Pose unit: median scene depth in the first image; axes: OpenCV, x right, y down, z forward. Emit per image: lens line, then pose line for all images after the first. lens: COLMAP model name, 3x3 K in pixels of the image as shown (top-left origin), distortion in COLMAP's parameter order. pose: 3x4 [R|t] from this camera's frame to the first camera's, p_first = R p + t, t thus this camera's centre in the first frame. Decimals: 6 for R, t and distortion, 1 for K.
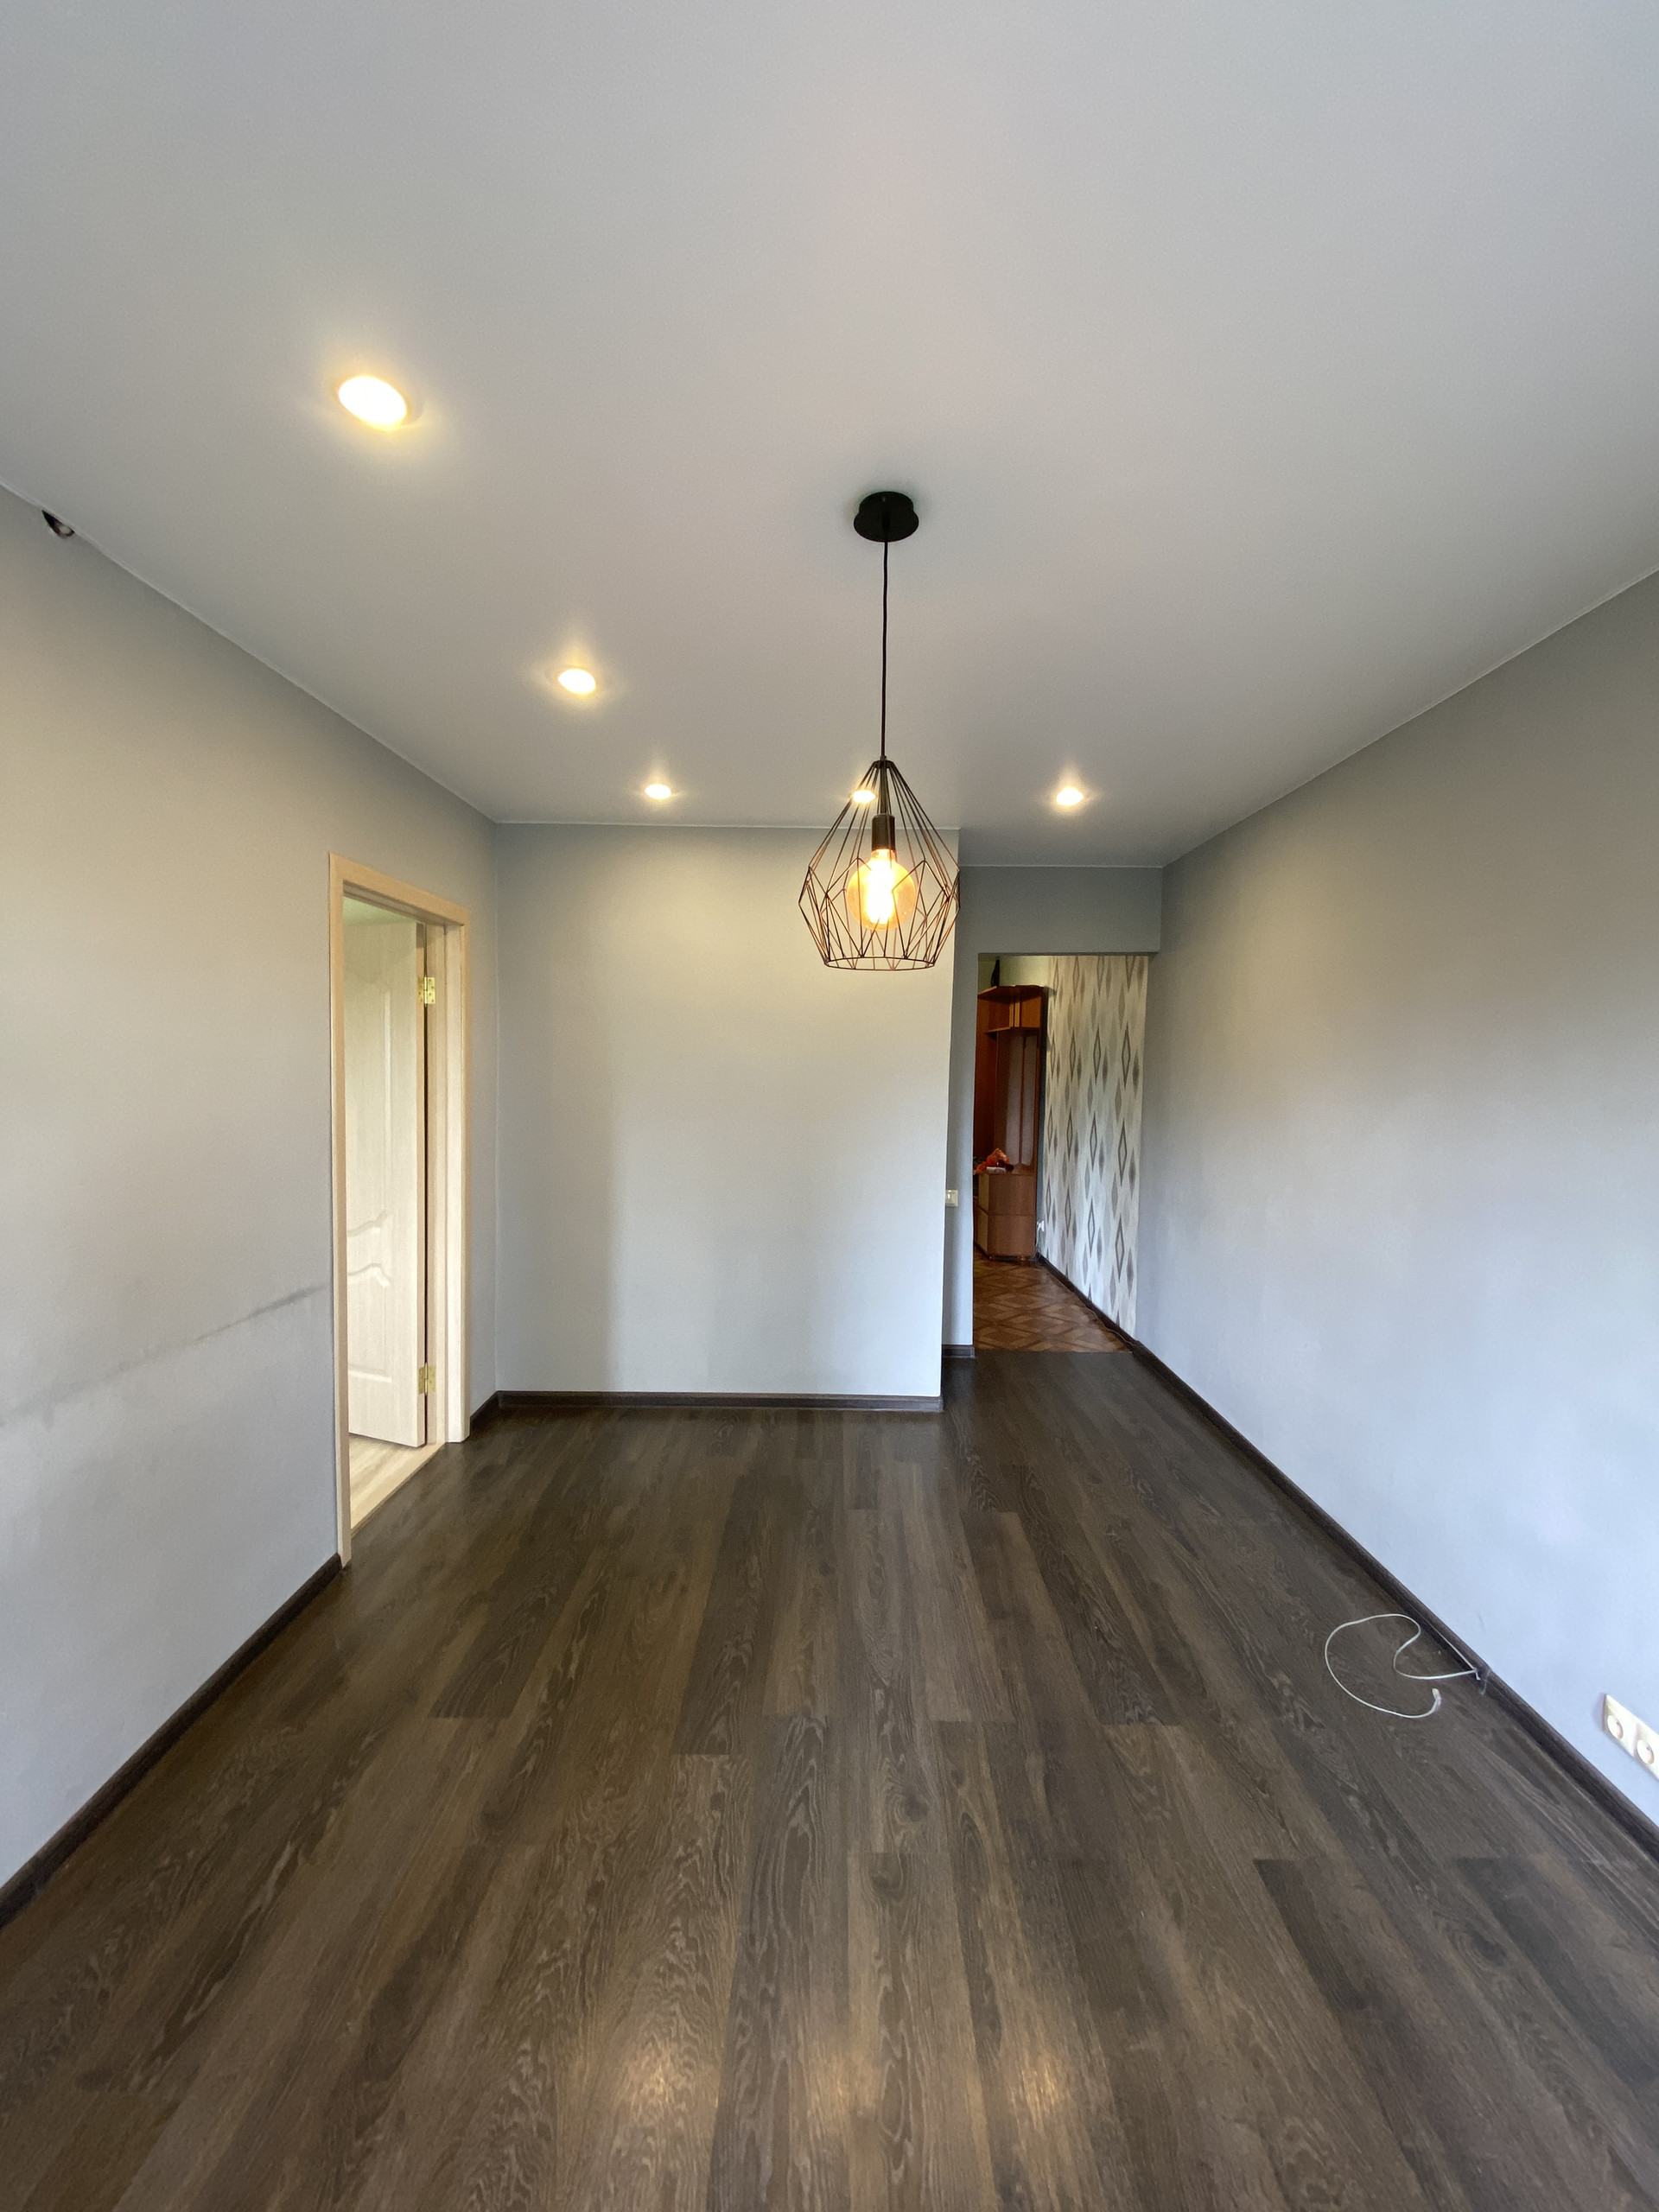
lens RADIAL K [[916.0, 0, 819.4], [0, 916.0, 1104.3], [0, 0, 1]] dist [0.020837, -0.018957]
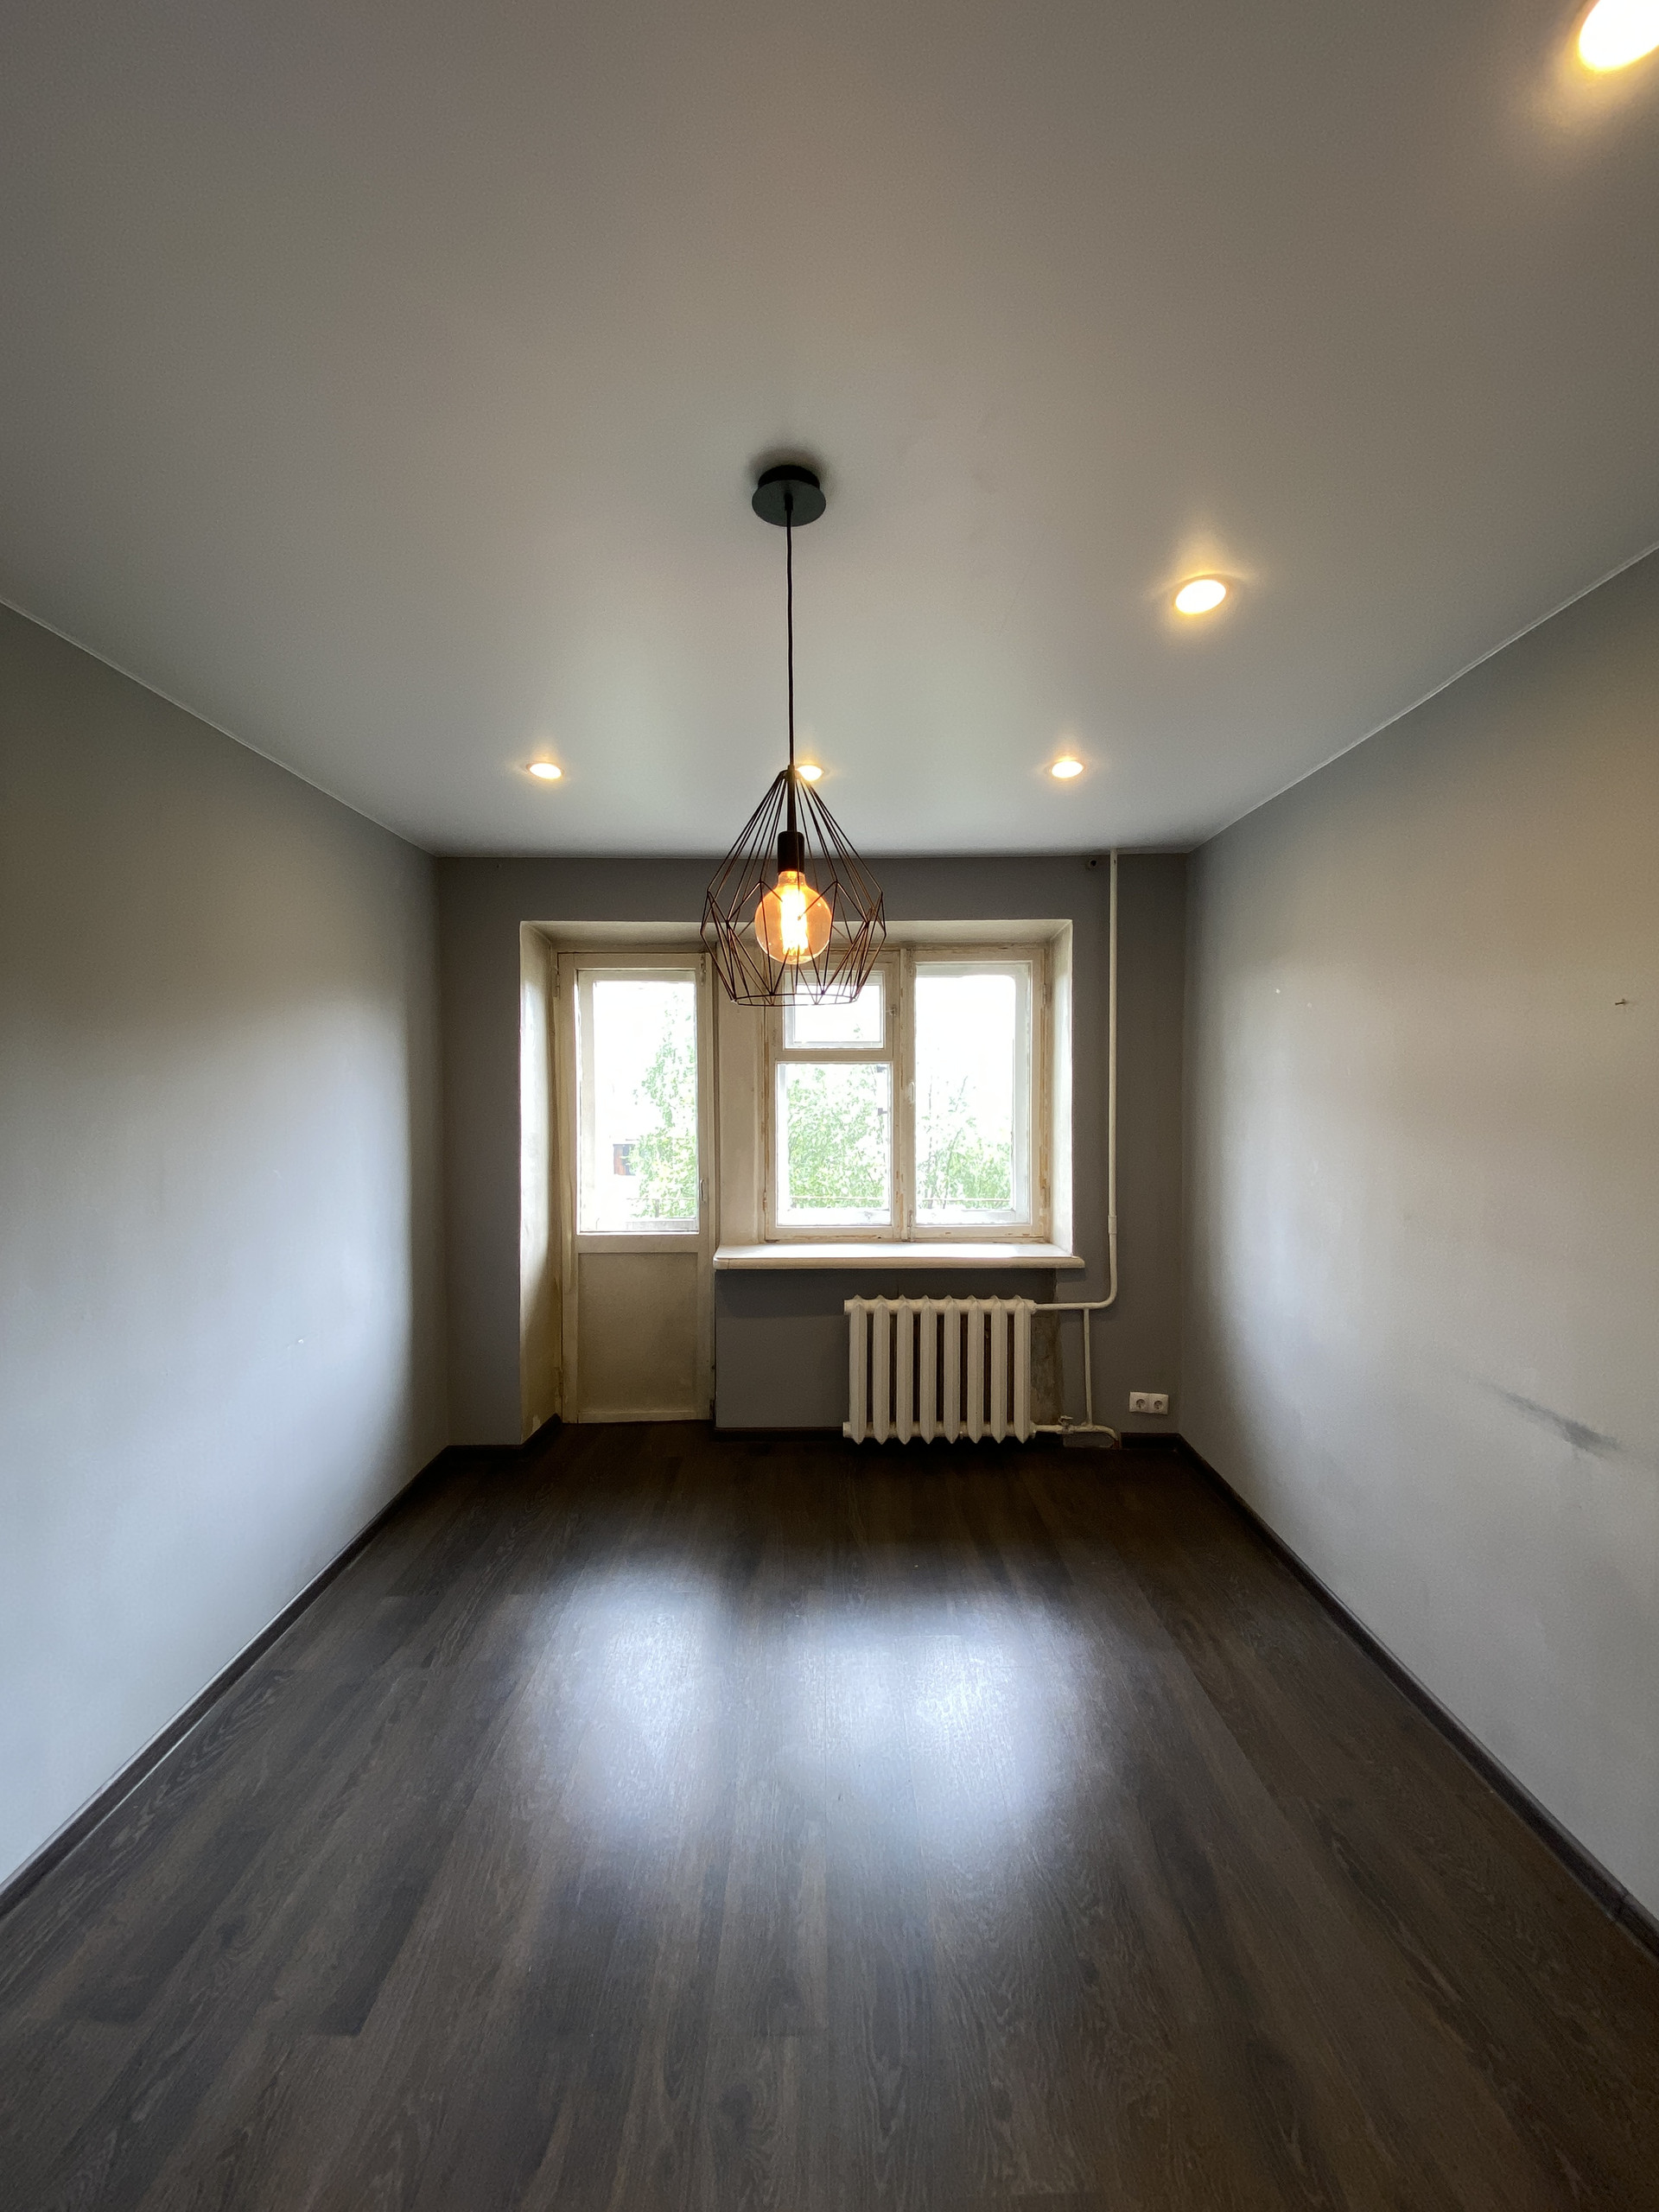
lens RADIAL K [[897.1, 0, 834.8], [0, 897.1, 1097.9], [0, 0, 1]] dist [0.071600, -0.038161]
pose [[-0.999333, -0.004047, -0.036283, 0.058865], [-0.006496, 0.997688, 0.067648, -0.115263], [0.035925, 0.067839, -0.997049, 1.803630]]
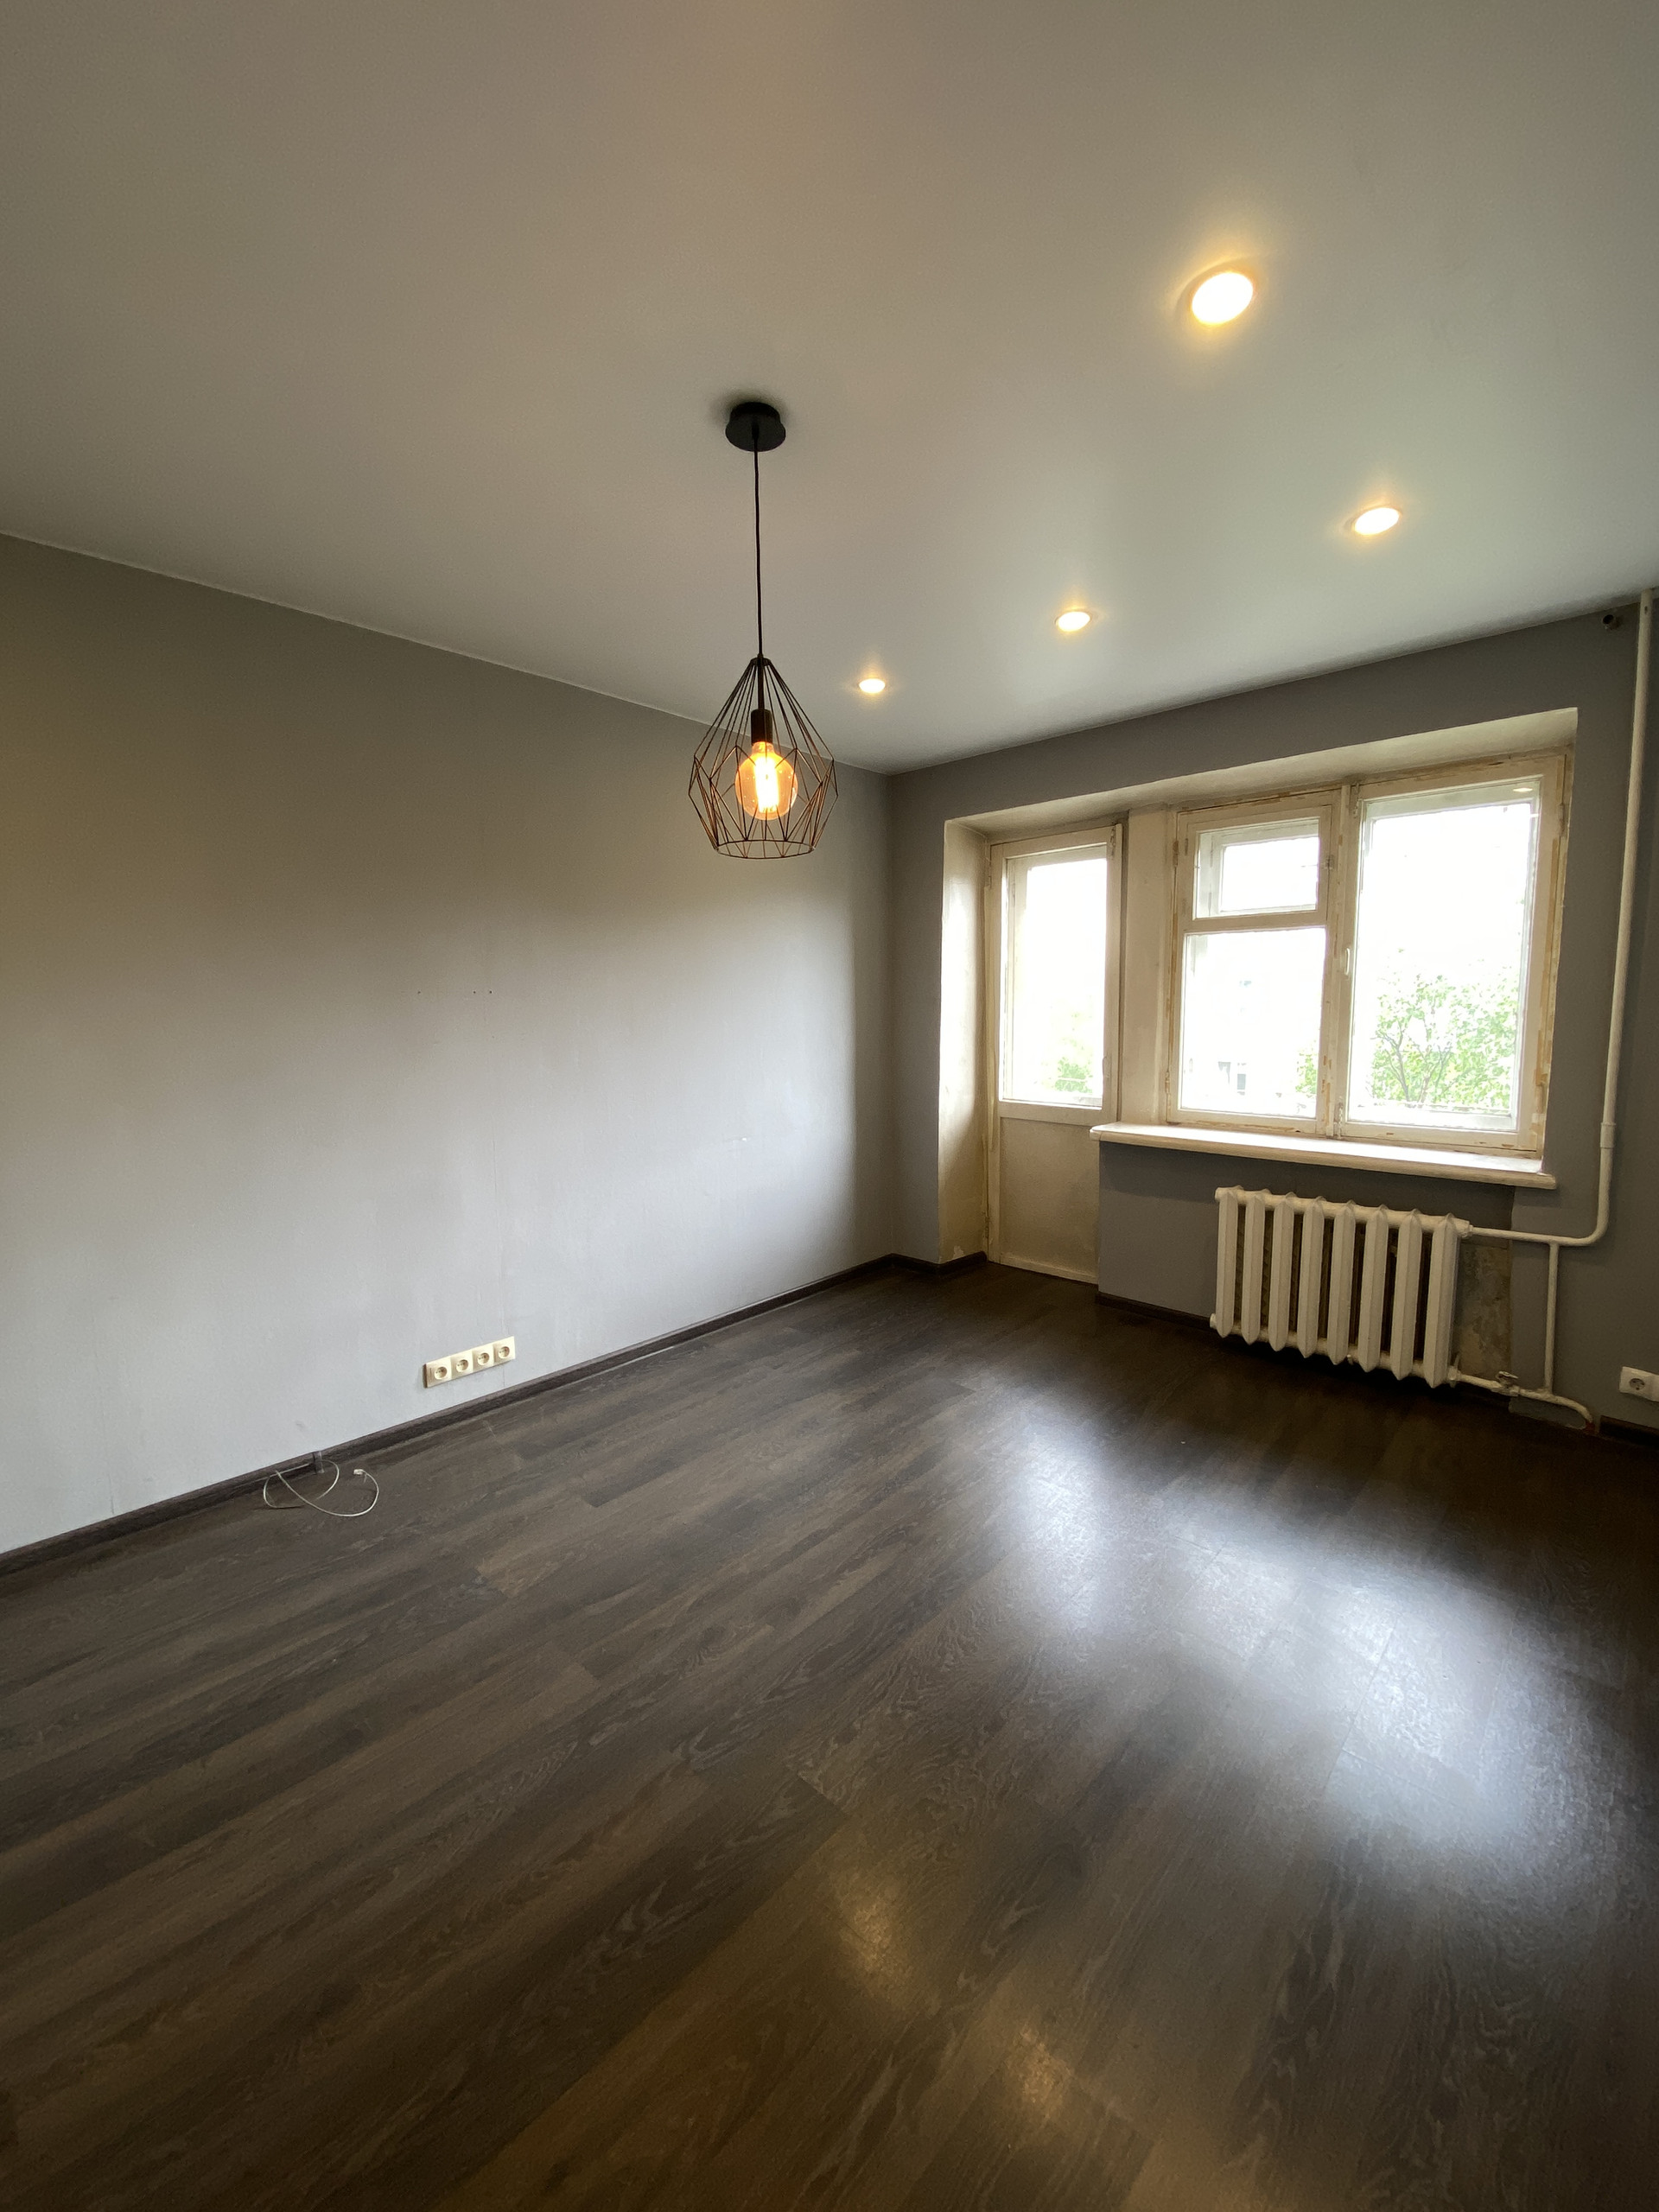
lens RADIAL K [[894.6, 0, 837.6], [0, 894.6, 1098.0], [0, 0, 1]] dist [0.027914, -0.023744]
pose [[-0.751065, -0.072237, 0.656264, -0.701111], [0.038128, 0.987592, 0.152344, -0.021034], [-0.659126, 0.139442, -0.738992, 1.699633]]
